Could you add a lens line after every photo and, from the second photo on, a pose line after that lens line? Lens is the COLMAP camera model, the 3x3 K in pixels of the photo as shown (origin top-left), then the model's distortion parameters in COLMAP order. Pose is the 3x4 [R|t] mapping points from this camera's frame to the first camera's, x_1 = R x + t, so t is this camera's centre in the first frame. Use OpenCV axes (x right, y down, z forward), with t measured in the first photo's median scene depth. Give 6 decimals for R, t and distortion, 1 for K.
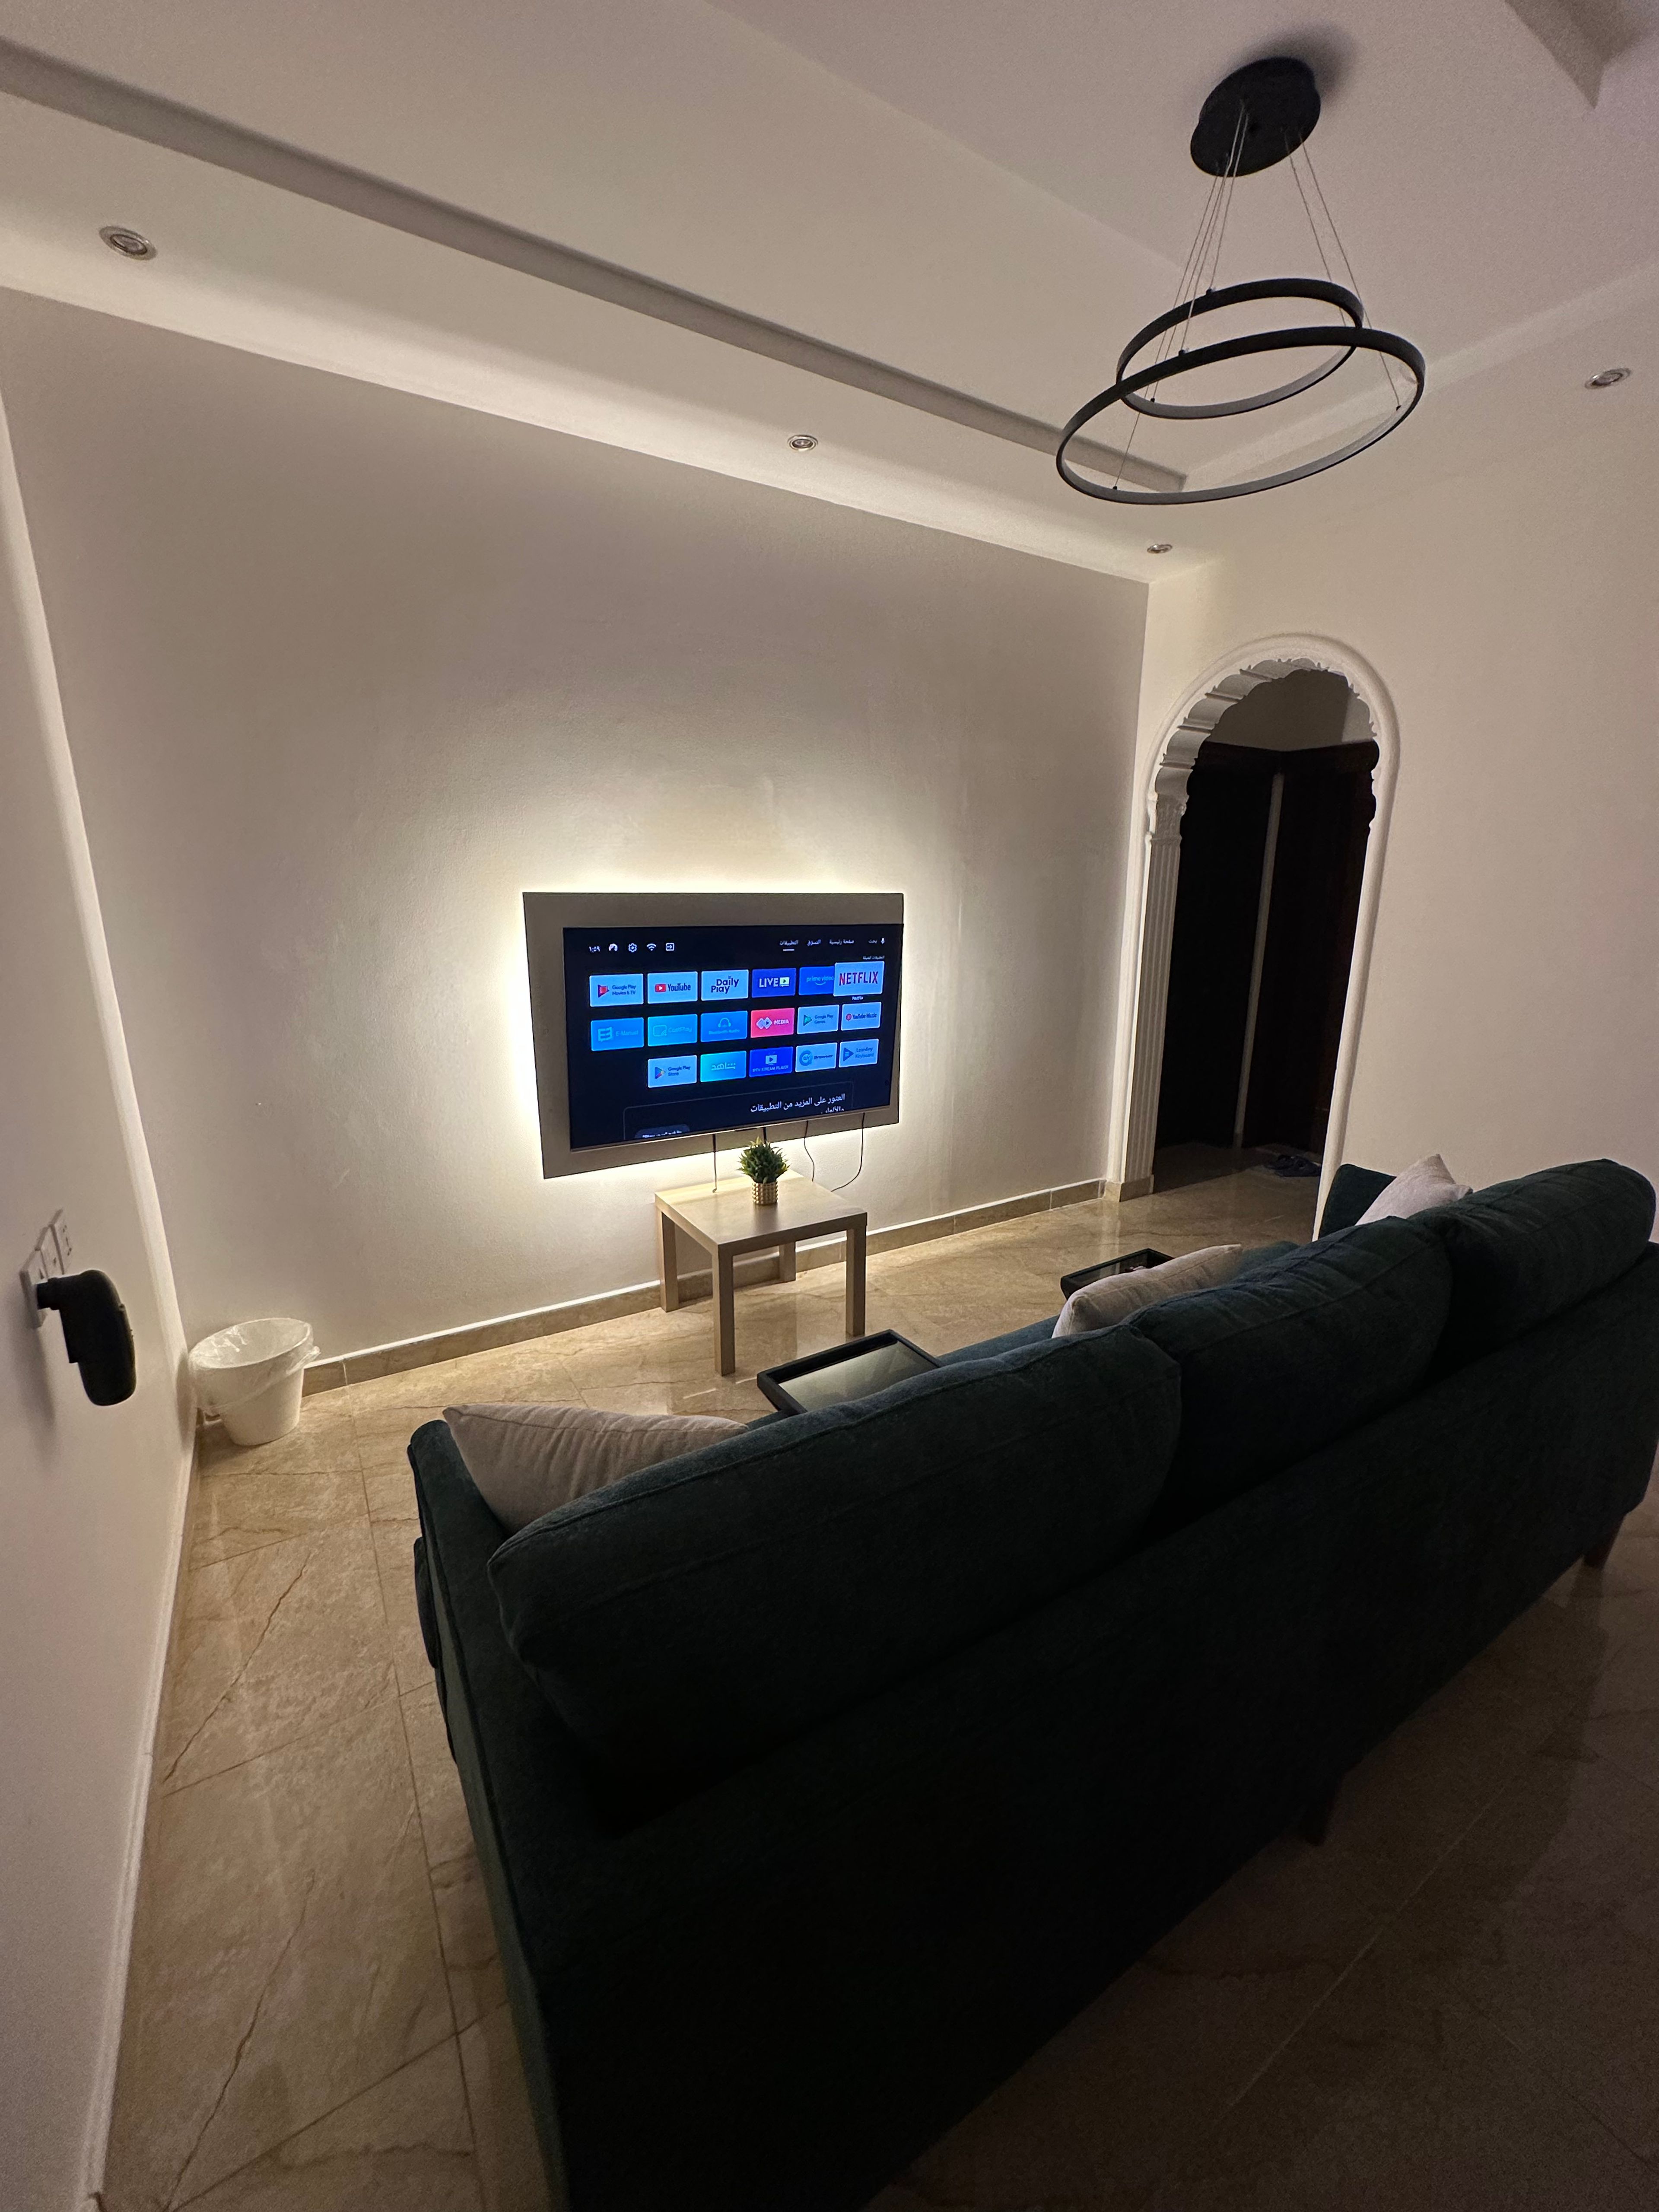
lens RADIAL K [[878.3, 0, 818.3], [0, 878.3, 1113.8], [0, 0, 1]] dist [-0.003713, 0.000726]
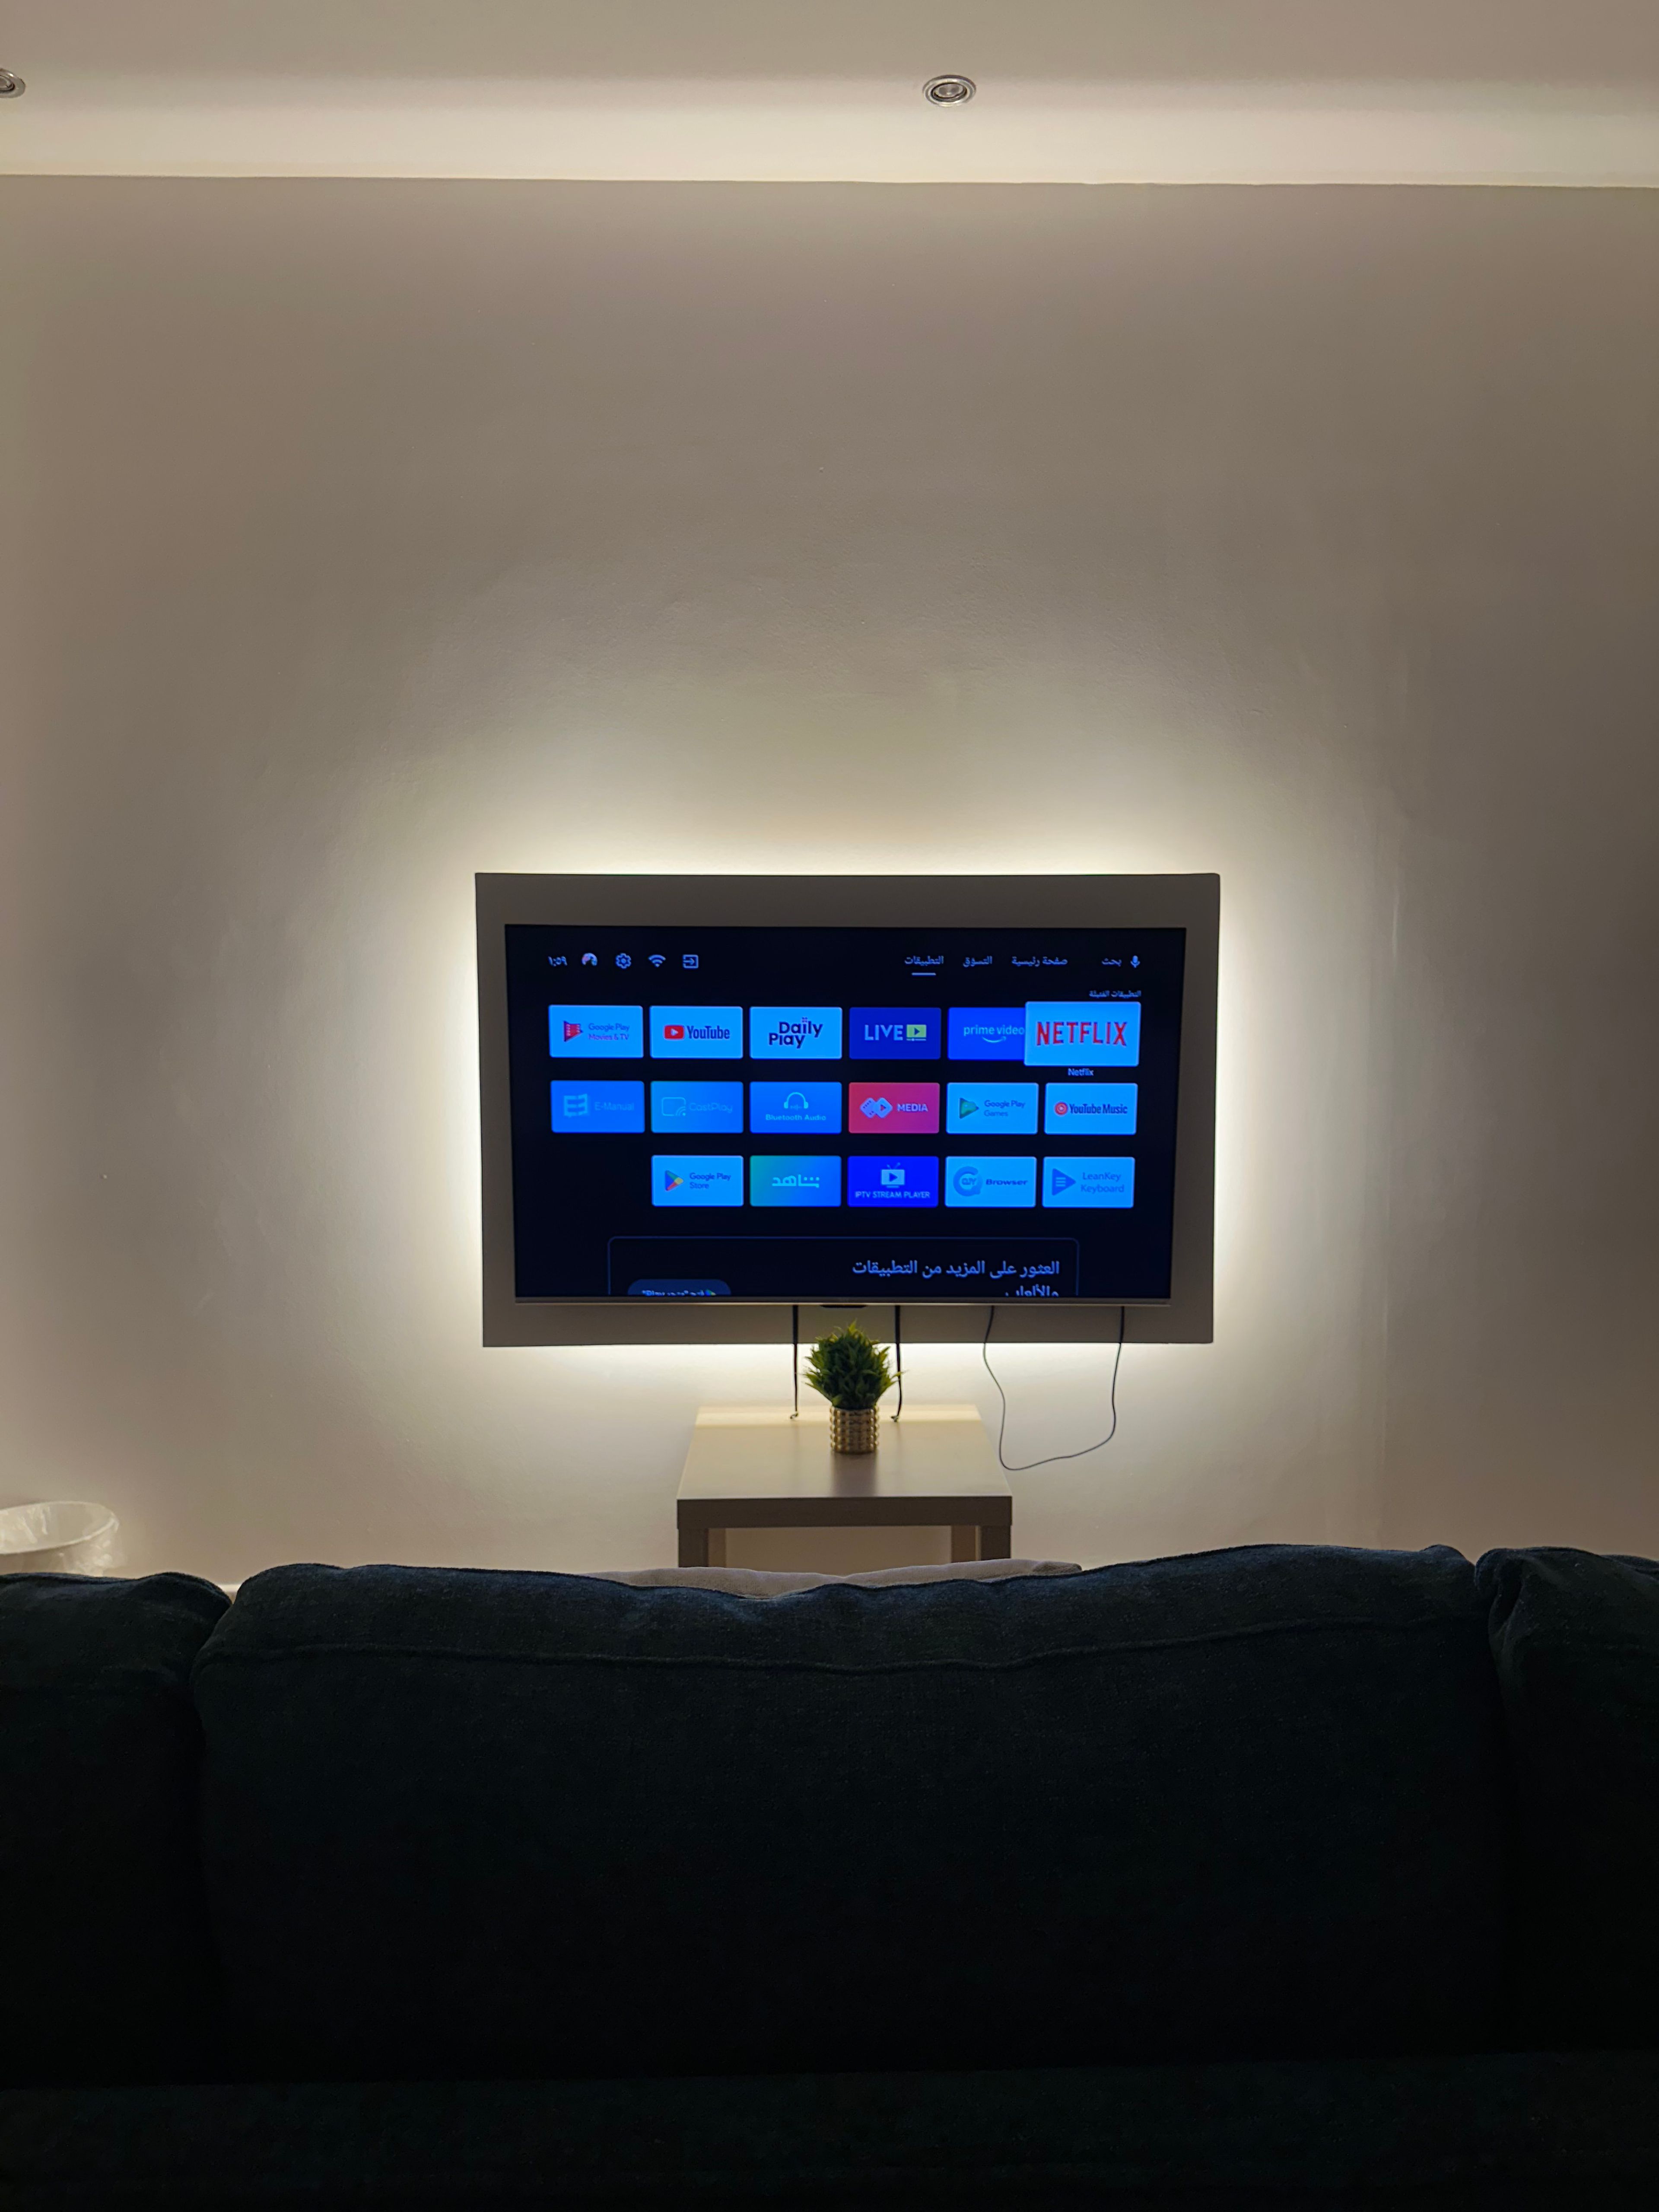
lens RADIAL K [[1539.0, 0, 842.0], [0, 1539.0, 1089.2], [0, 0, 1]] dist [0.083060, -0.090505]
pose [[0.869897, 0.036984, -0.491844, 0.380994], [-0.119176, 0.983399, -0.136832, 0.017355], [0.478619, 0.177646, 0.859864, 0.174787]]
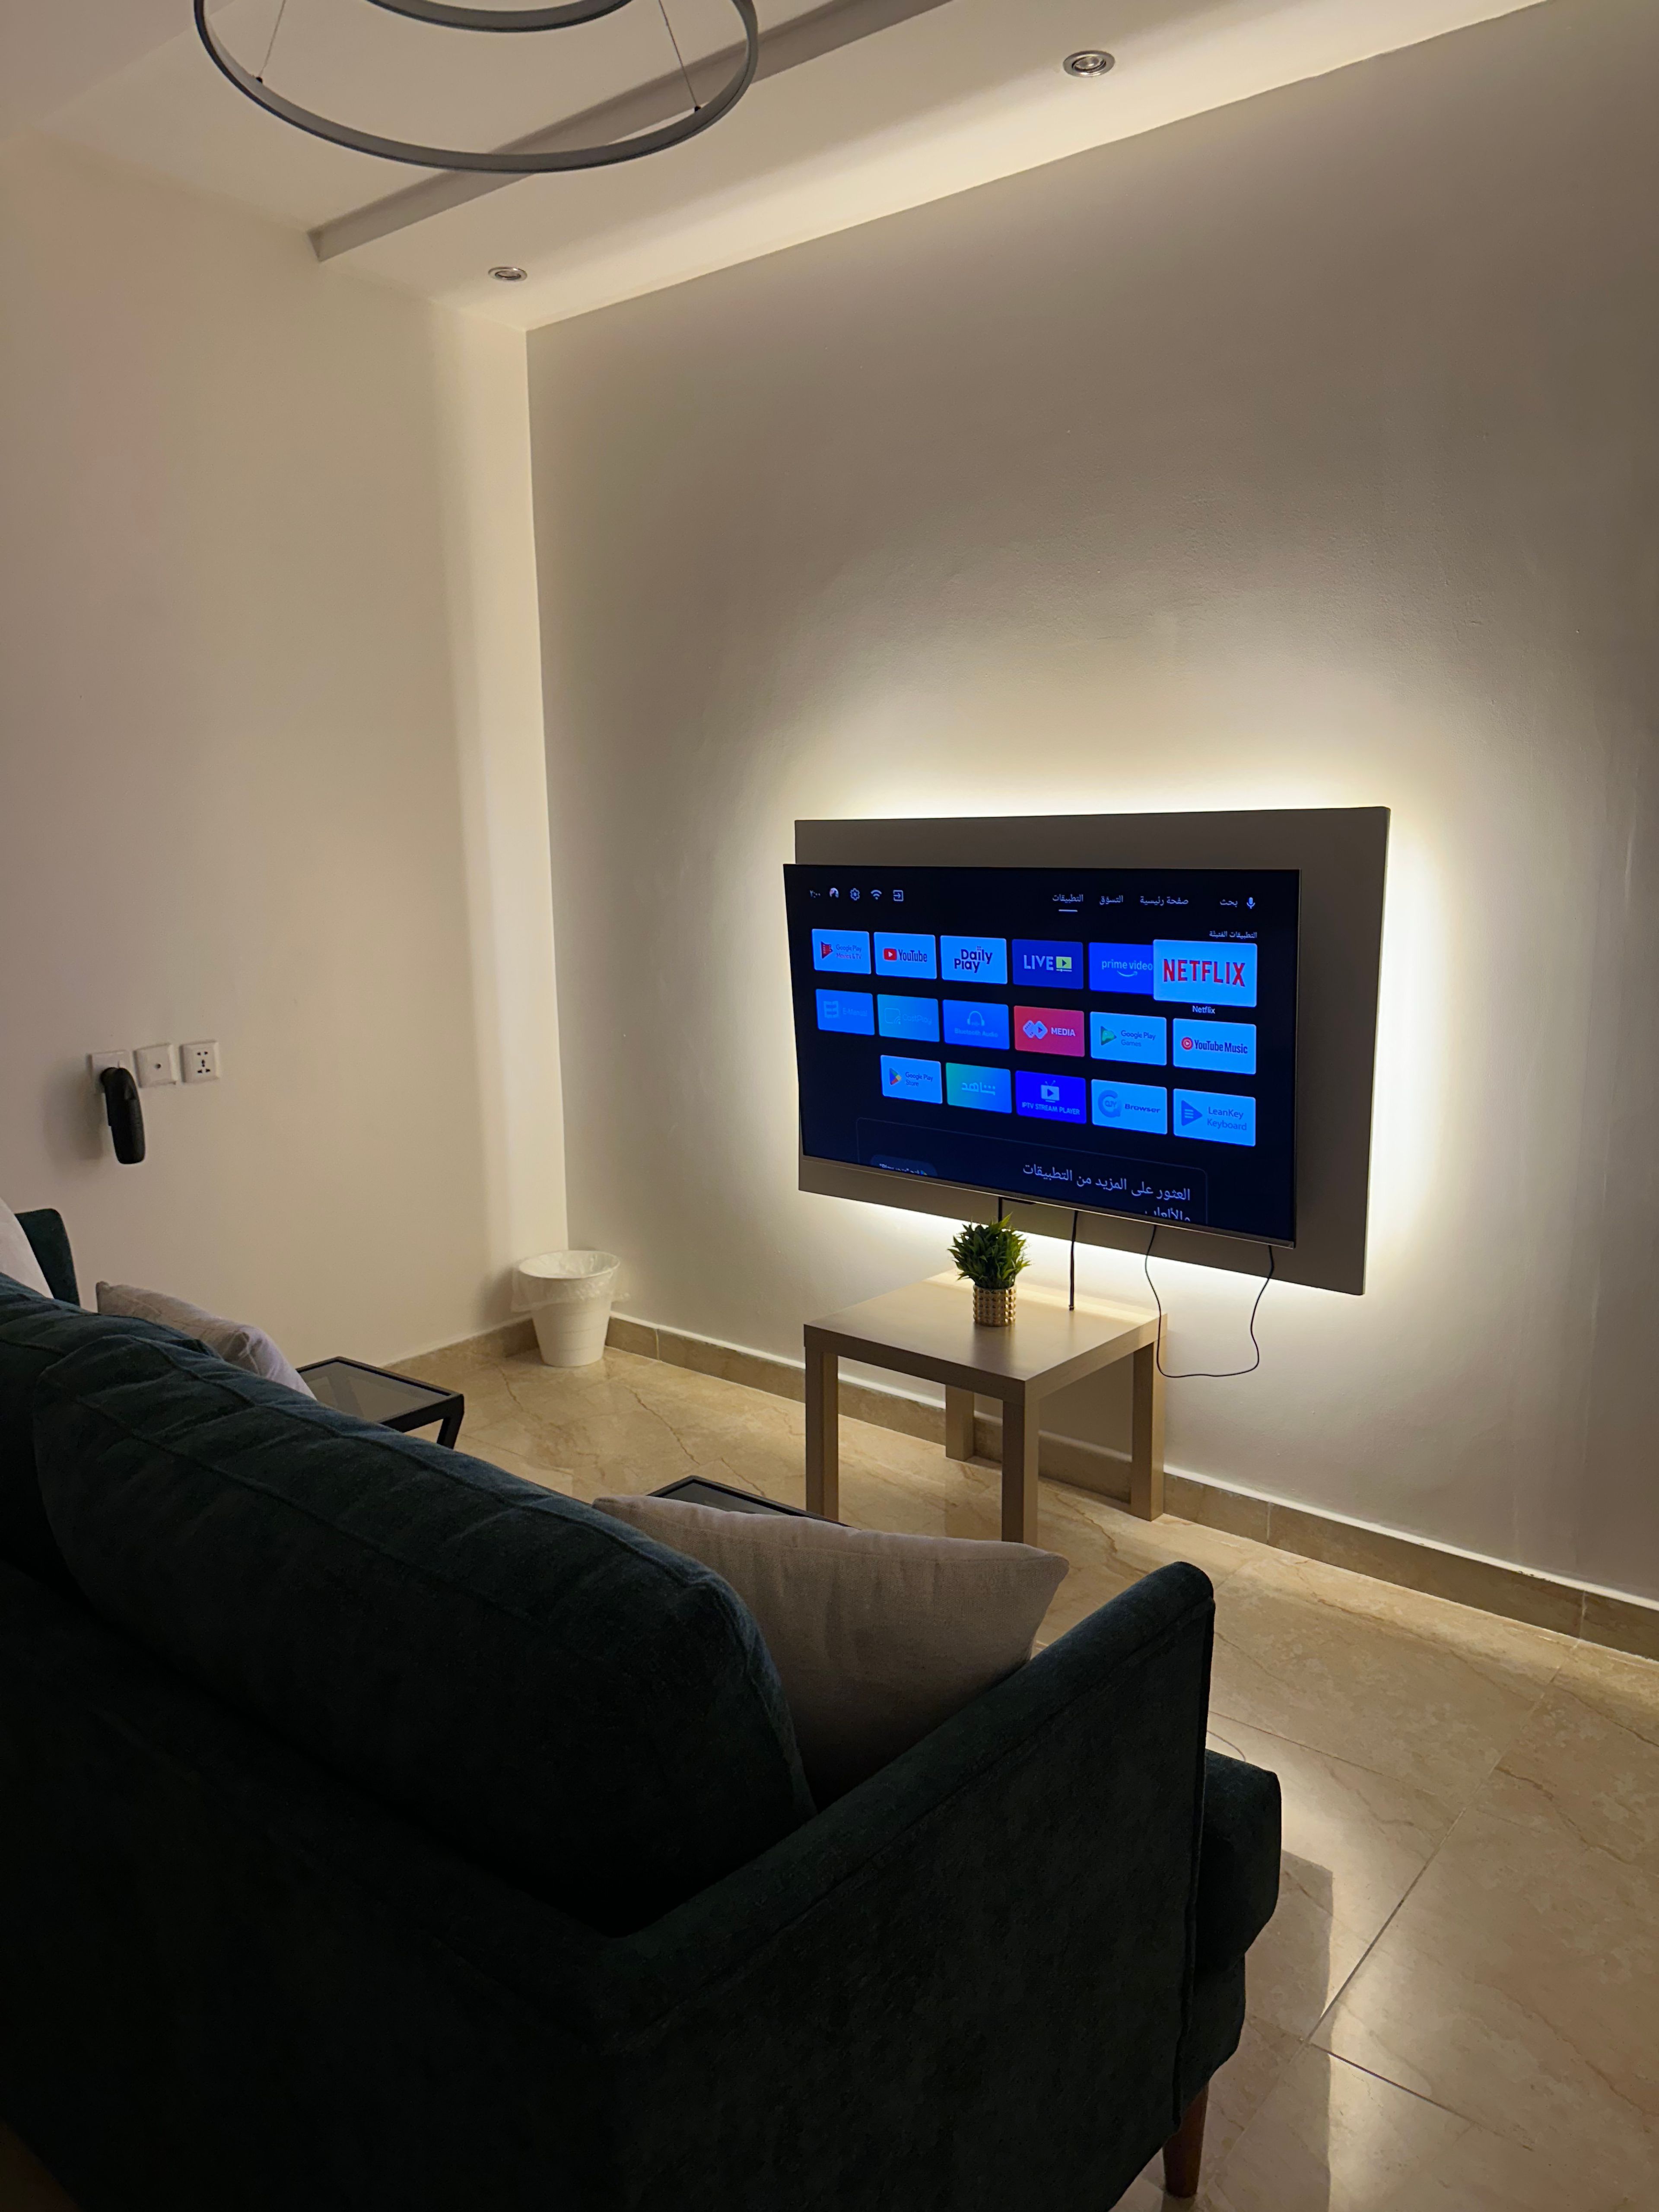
lens RADIAL K [[1539.0, 0, 808.0], [0, 1539.0, 1099.2], [0, 0, 1]] dist [0.083060, -0.090505]
pose [[0.323543, 0.156405, -0.933197, 0.874845], [-0.219721, 0.971704, 0.086680, -0.113060], [0.920349, 0.176998, 0.348754, 0.492810]]
